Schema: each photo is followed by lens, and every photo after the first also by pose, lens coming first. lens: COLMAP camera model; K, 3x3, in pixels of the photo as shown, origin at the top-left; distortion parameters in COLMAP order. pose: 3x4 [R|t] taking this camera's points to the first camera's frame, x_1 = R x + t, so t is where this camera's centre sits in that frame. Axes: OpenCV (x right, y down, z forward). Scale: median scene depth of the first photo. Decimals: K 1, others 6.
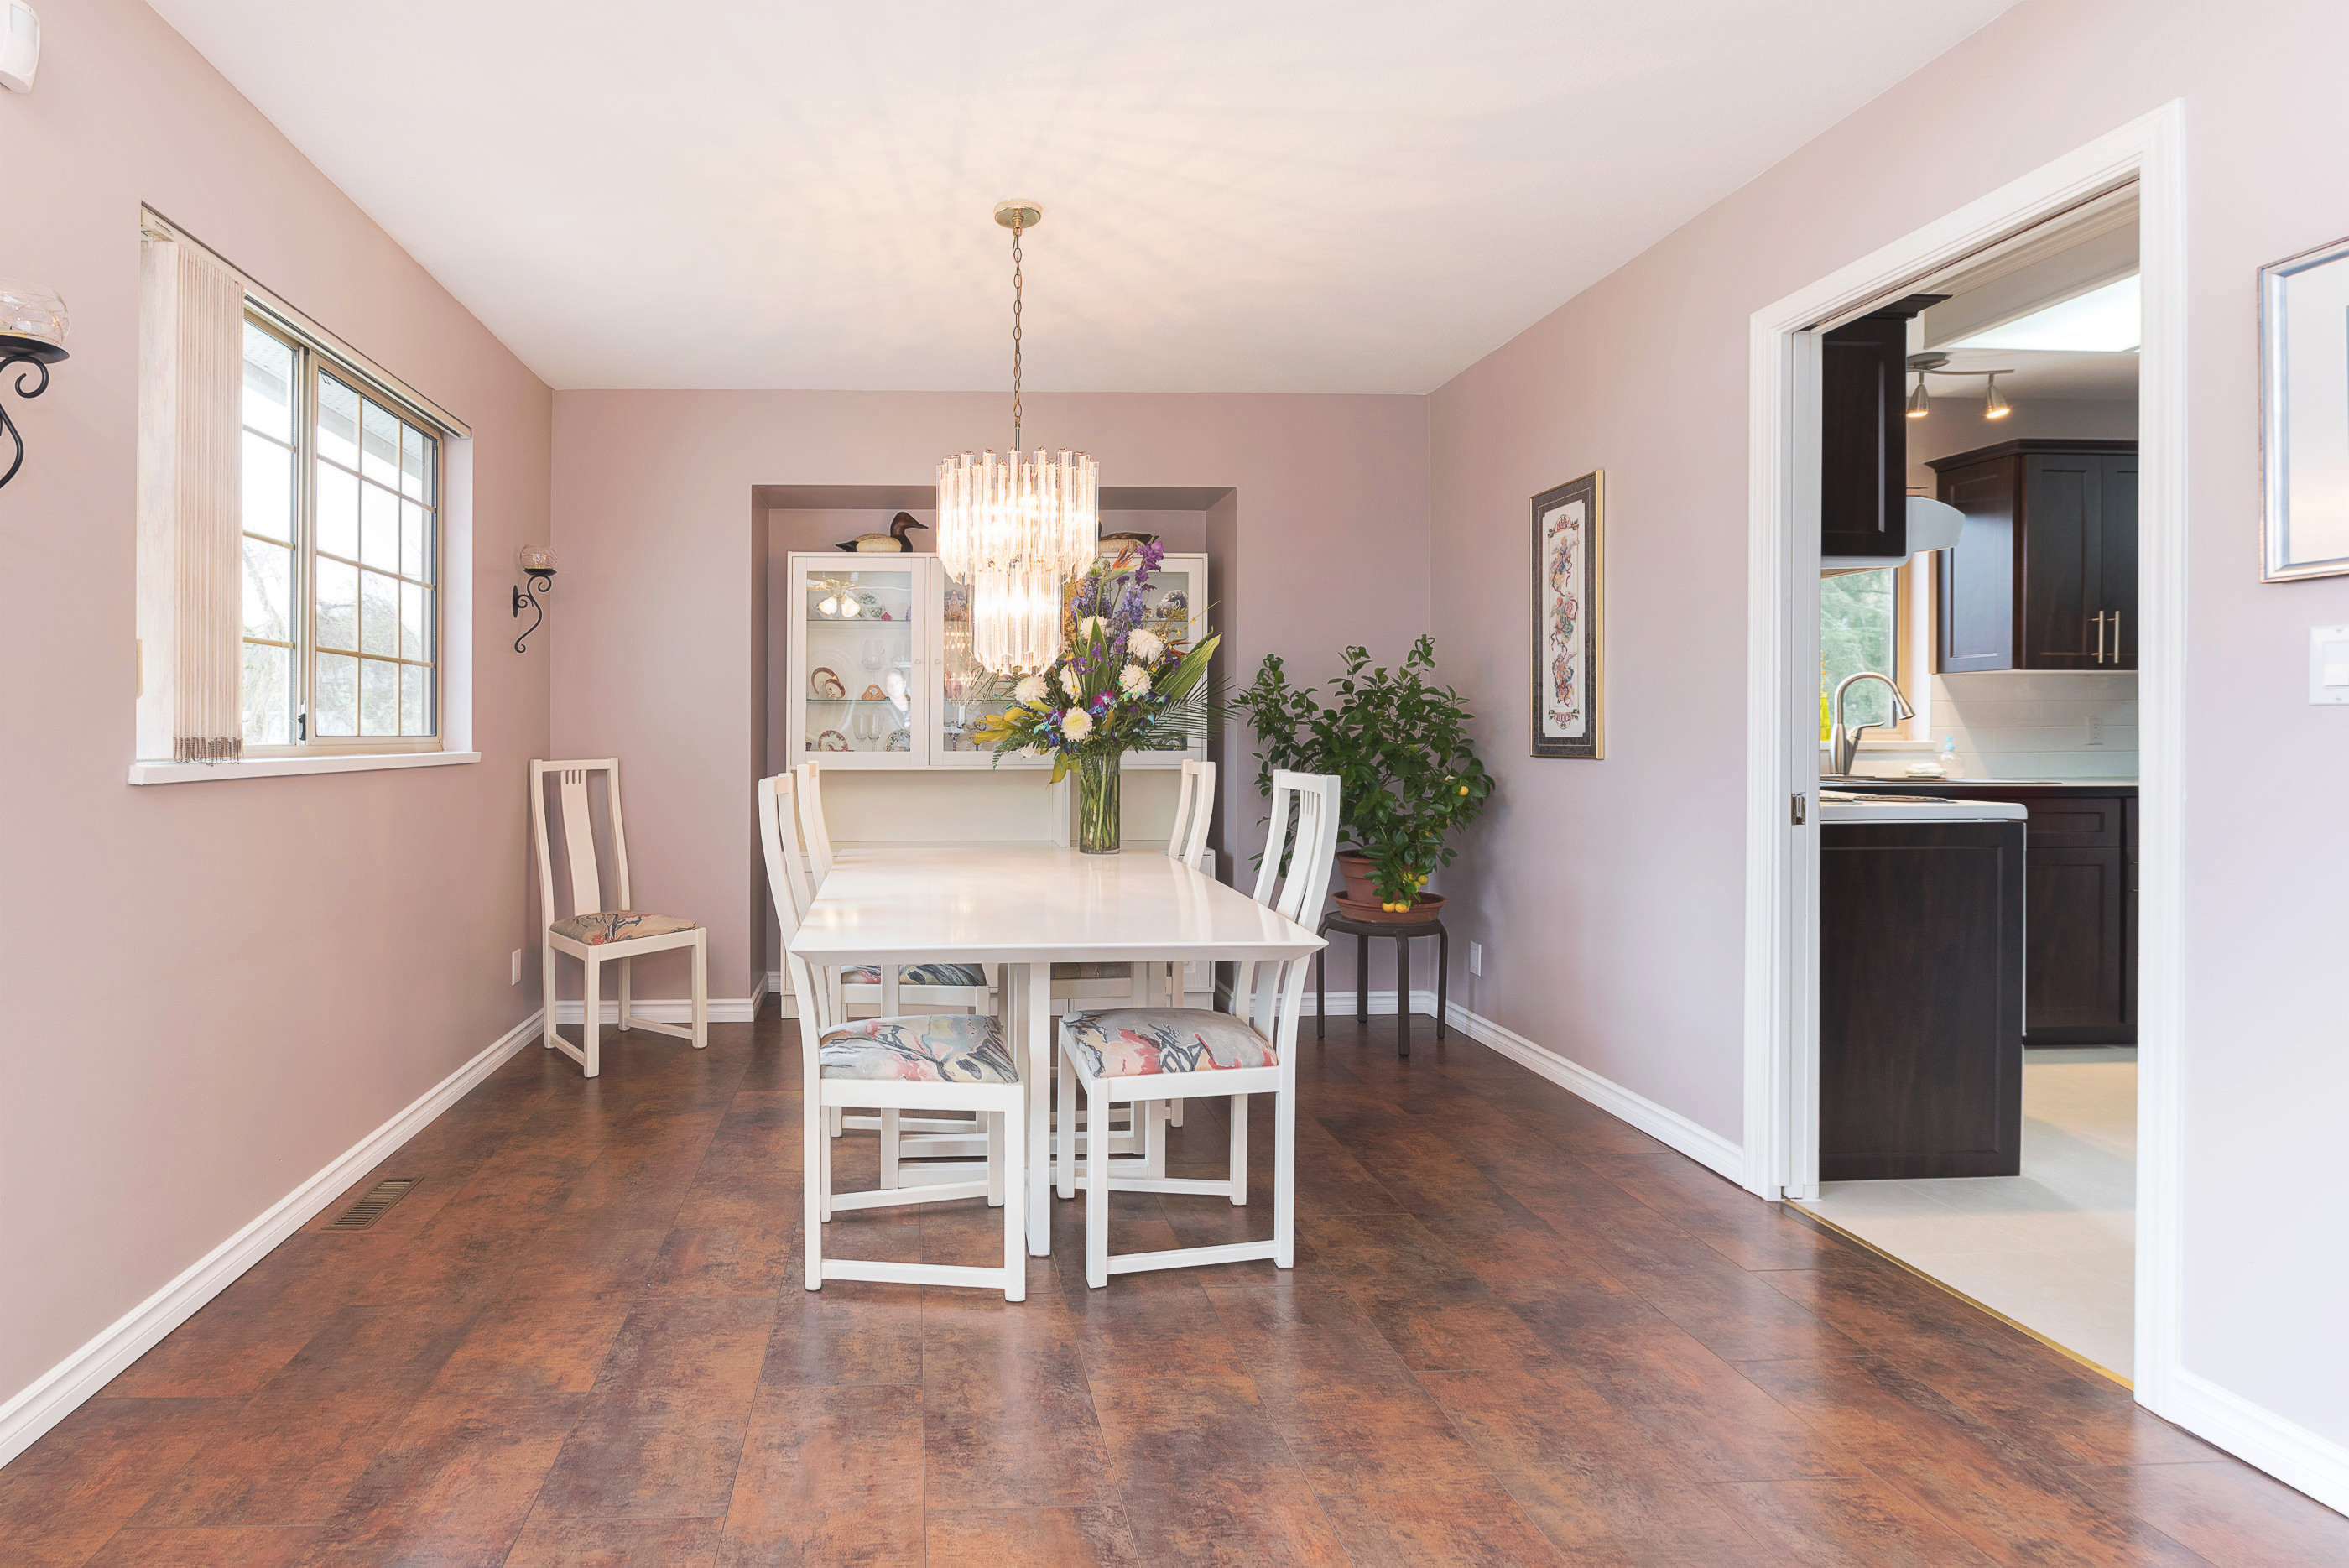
lens RADIAL K [[1091.9, 0, 1037.9], [0, 1091.9, 728.8], [0, 0, 1]] dist [-0.017213, -0.000955]
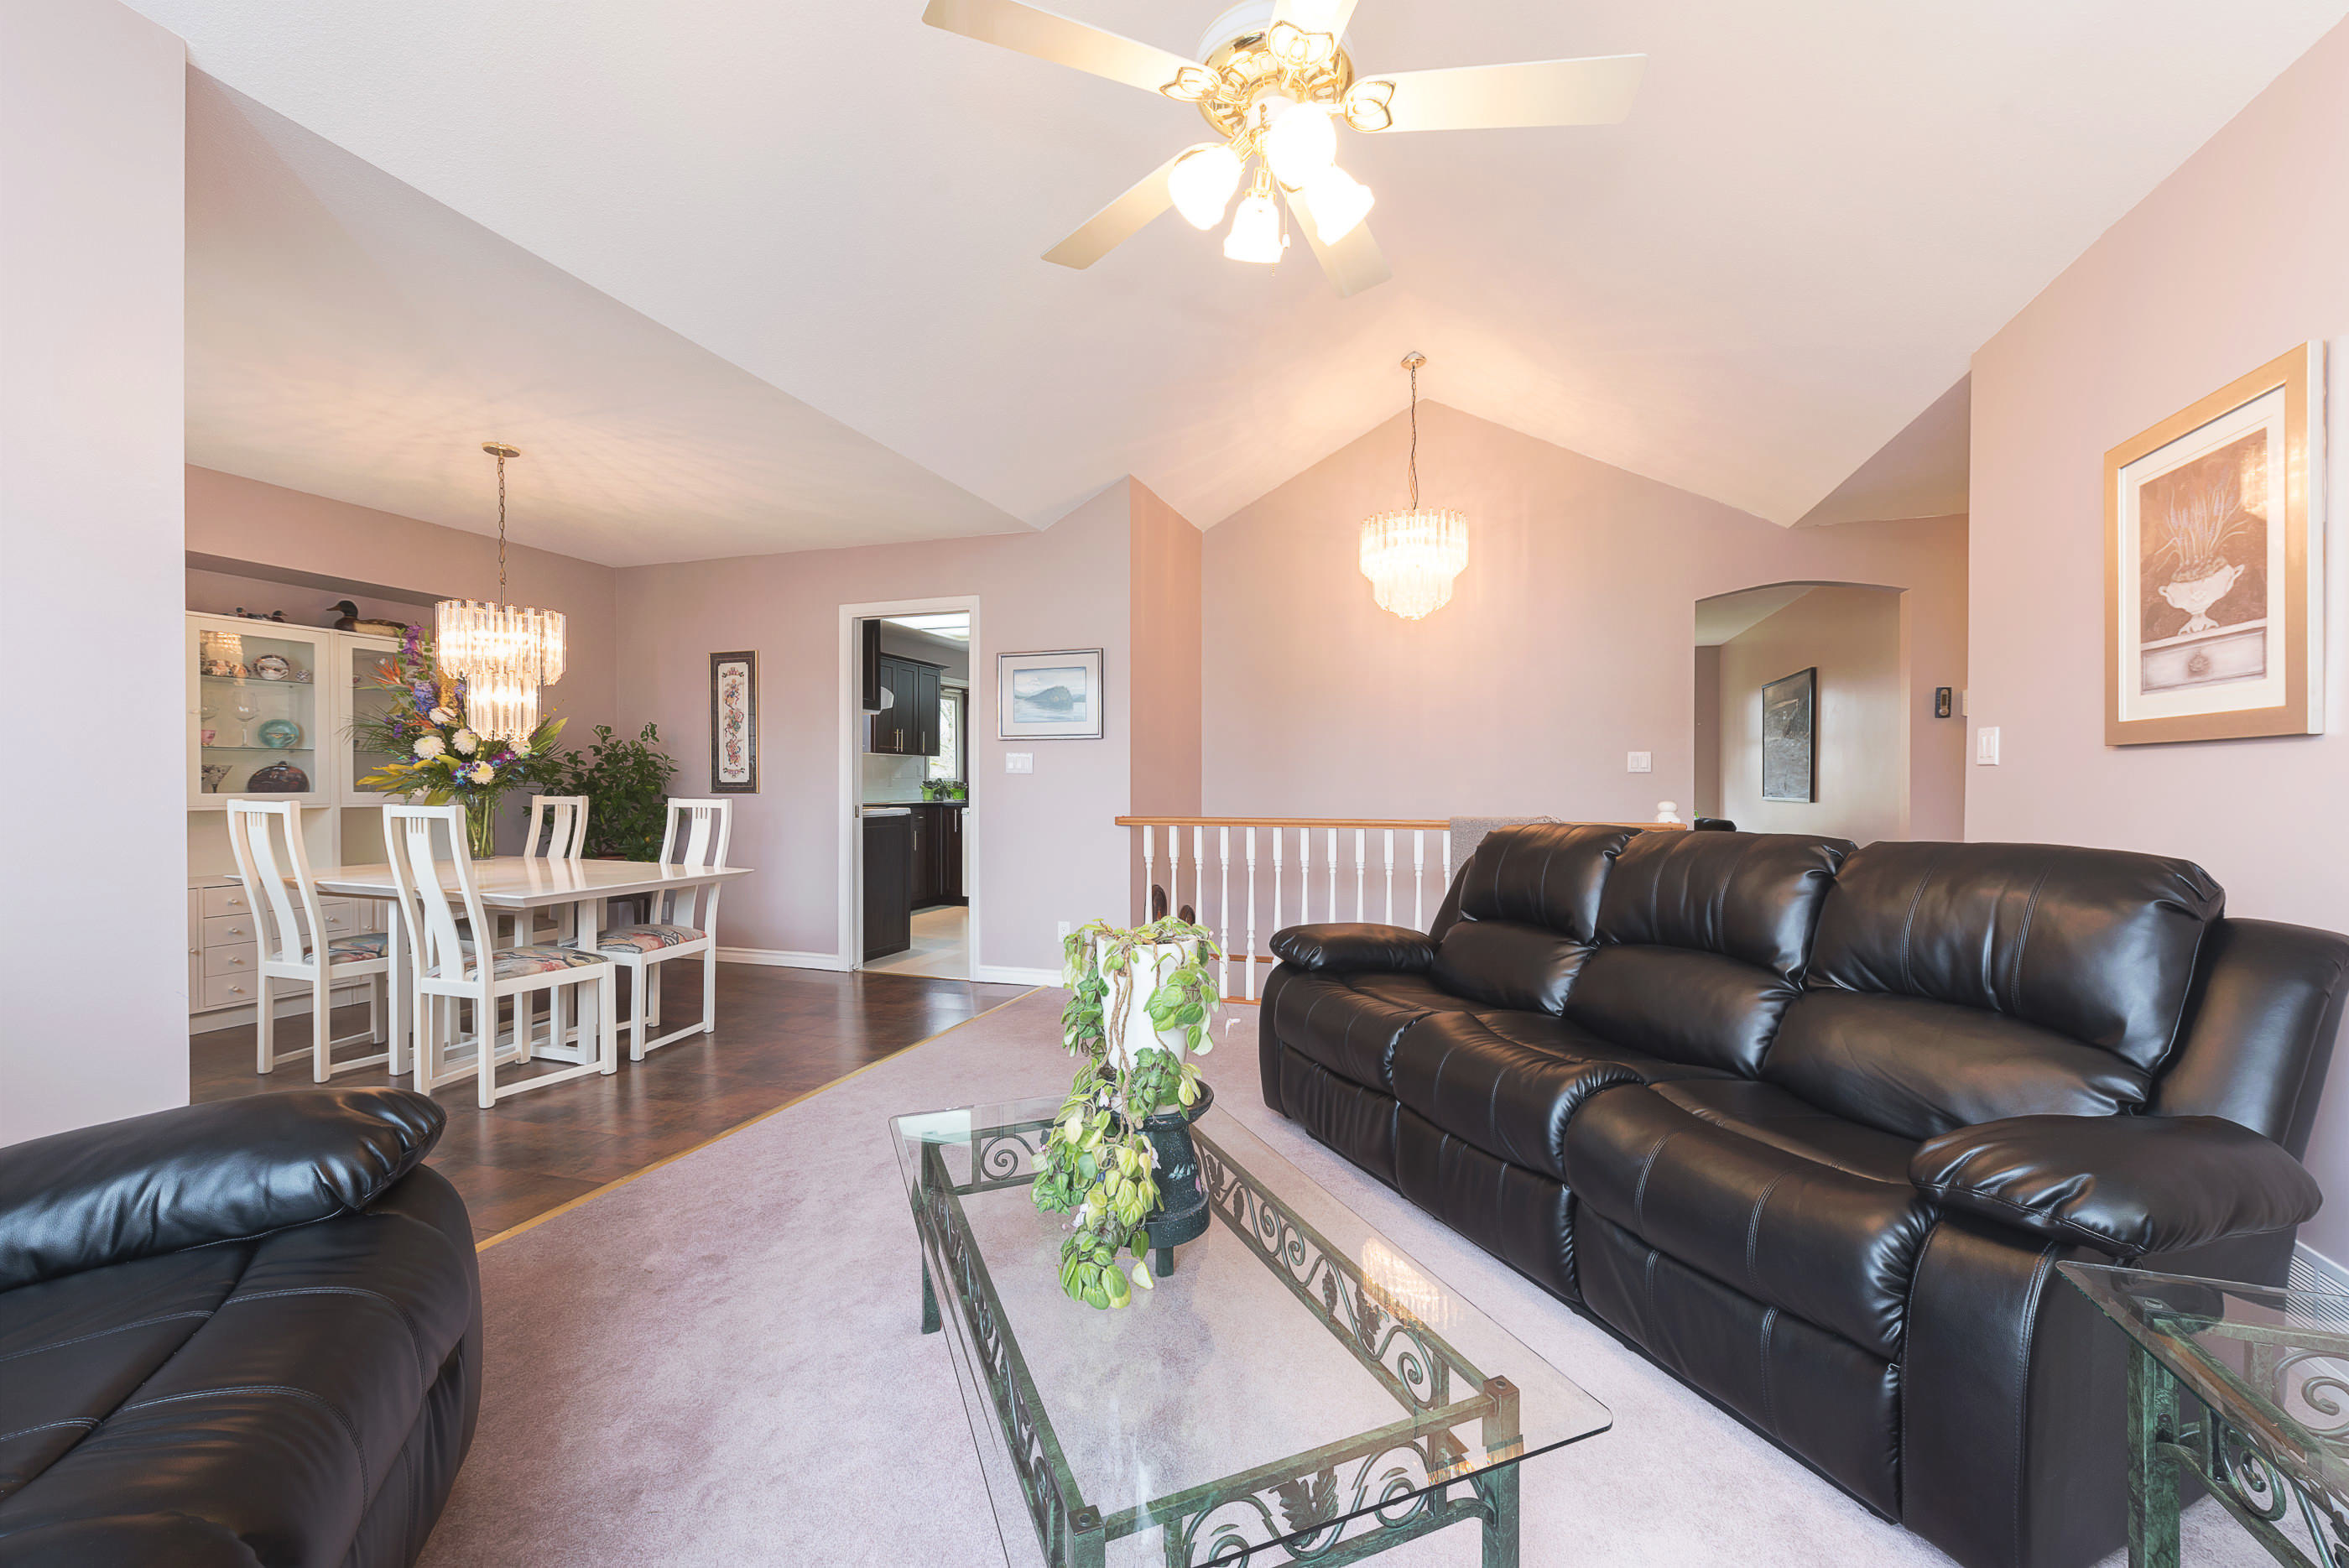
lens RADIAL K [[930.0, 0, 1179.4], [0, 930.0, 786.3], [0, 0, 1]] dist [0.002584, 0.000174]
pose [[0.364014, -0.005490, 0.931377, -0.781515], [-0.009257, 0.999912, 0.009512, -0.007812], [-0.931347, -0.012085, 0.363931, -0.354008]]
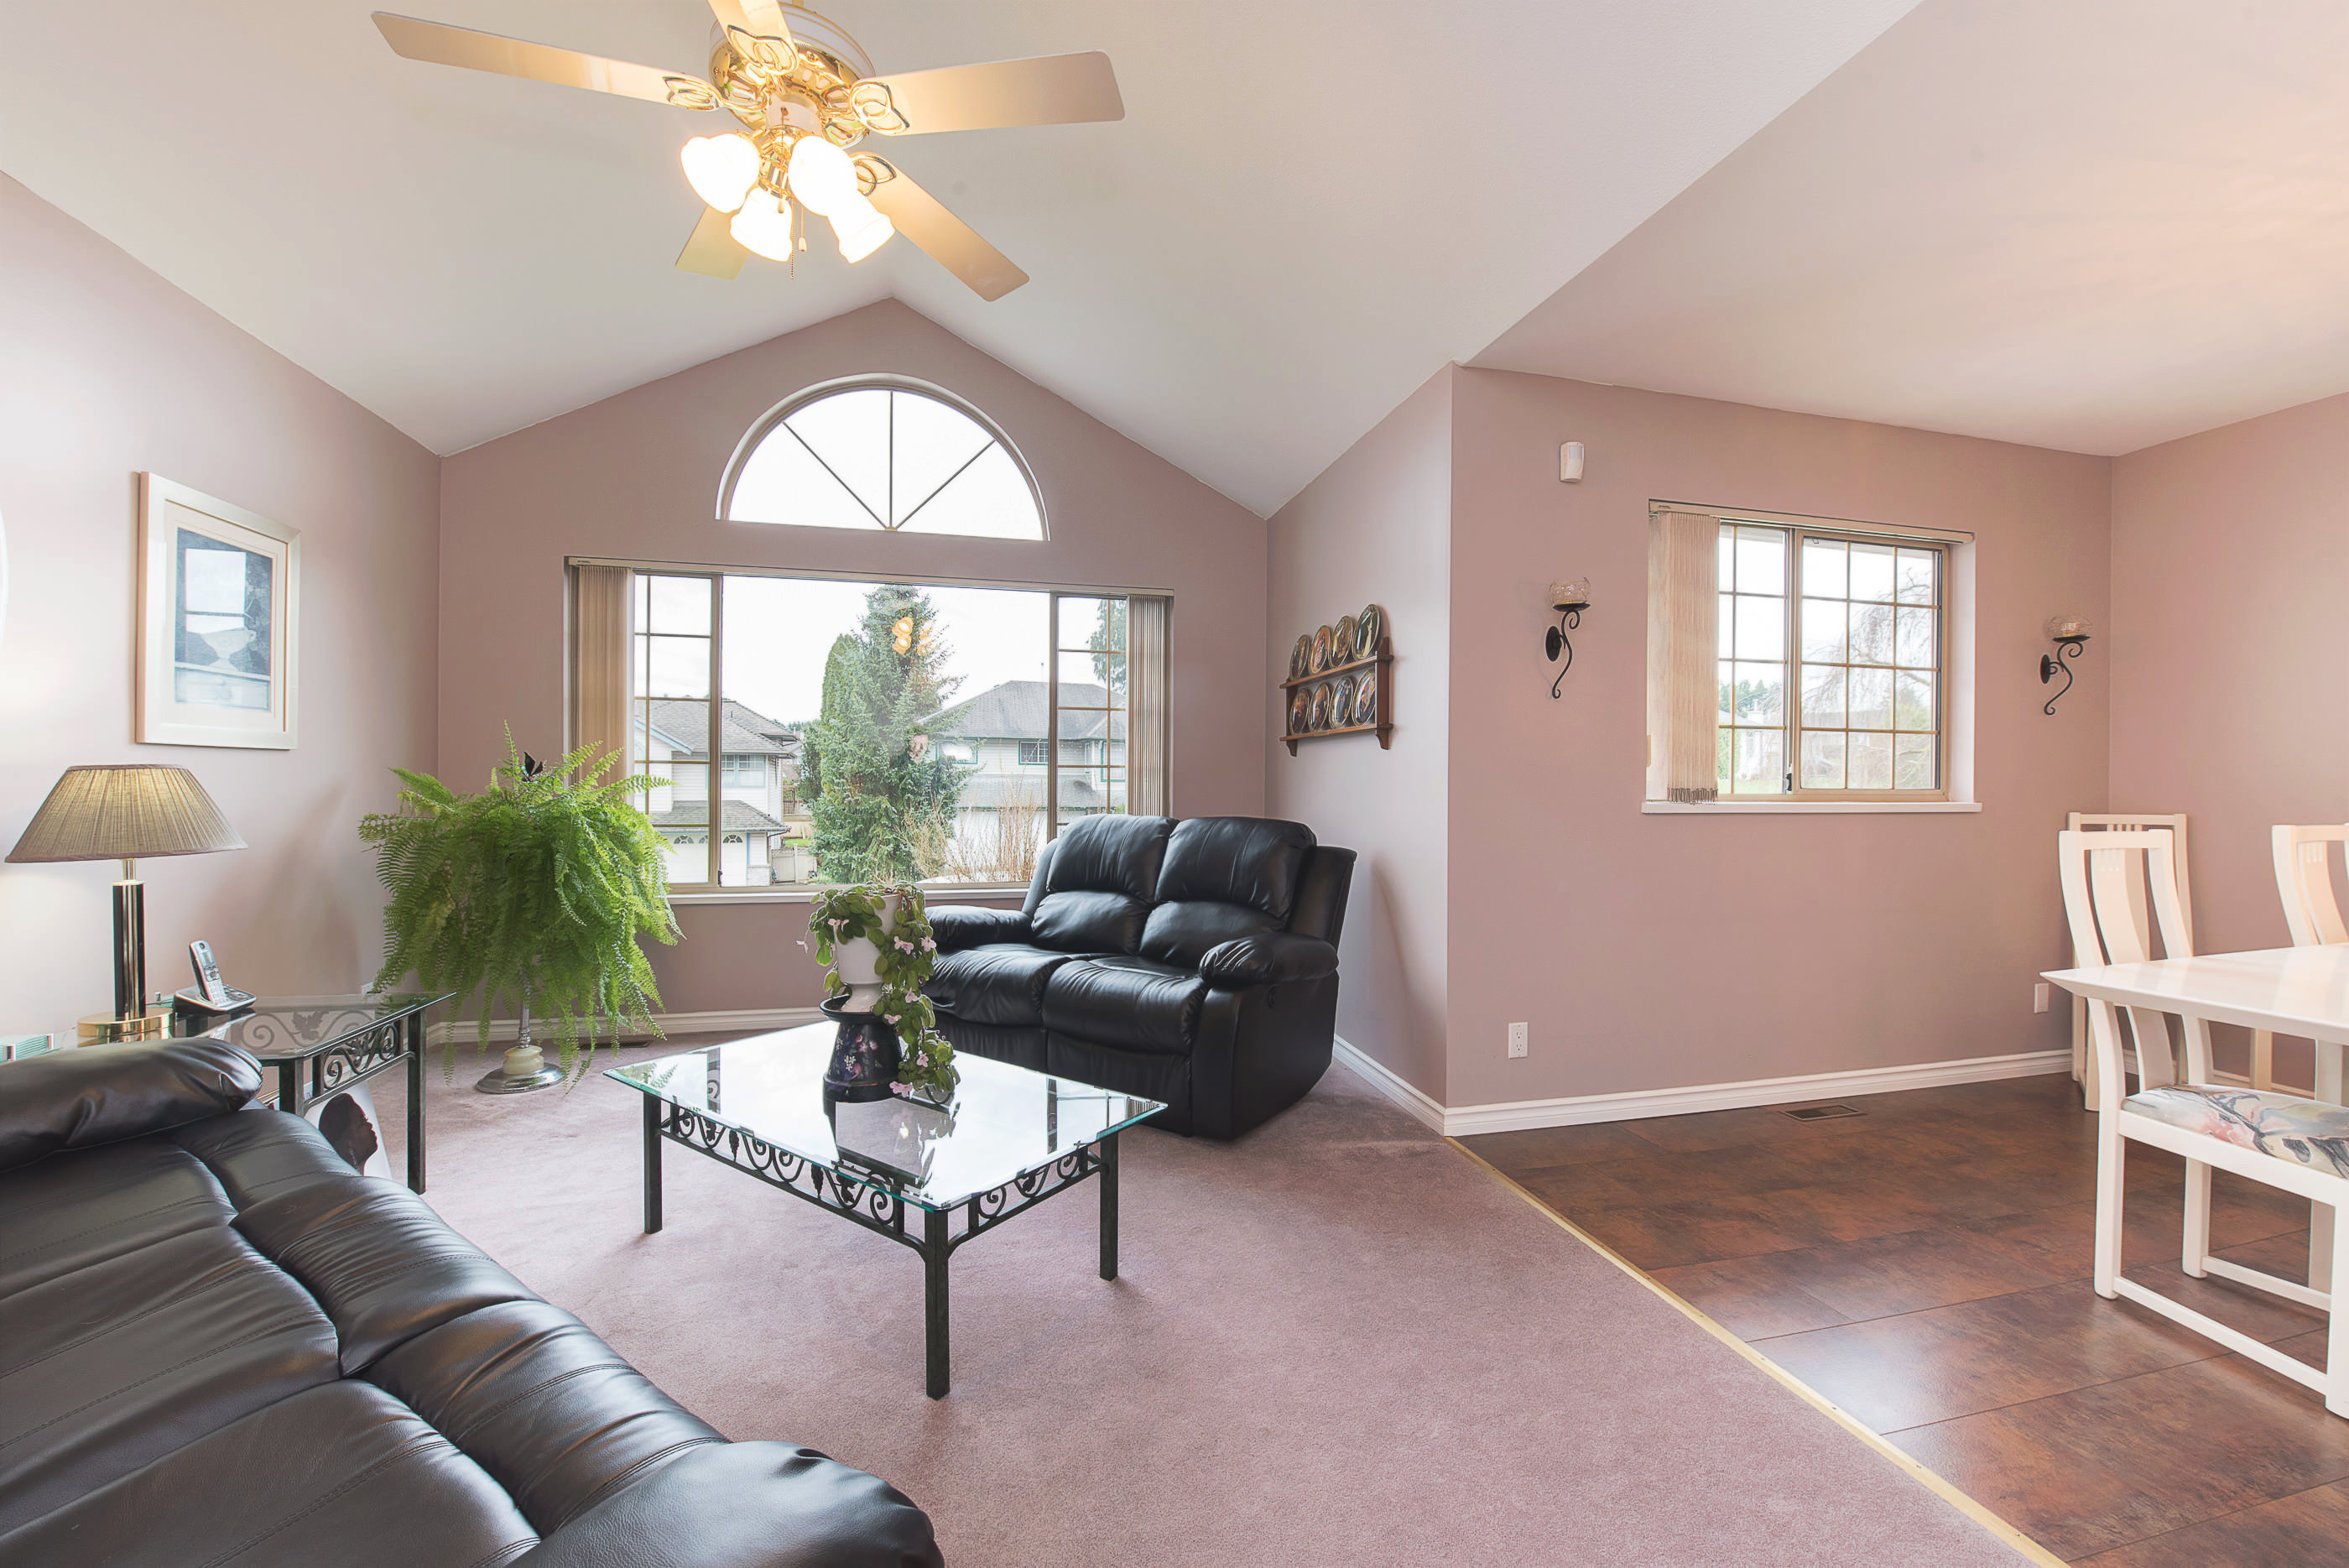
lens RADIAL K [[930.0, 0, 1164.8], [0, 930.0, 778.7], [0, 0, 1]] dist [0.002584, 0.000174]
pose [[0.185626, 0.001159, -0.982620, 0.423214], [-0.002719, 0.999996, 0.000665, -0.005035], [0.982617, 0.002549, 0.185628, -0.086817]]
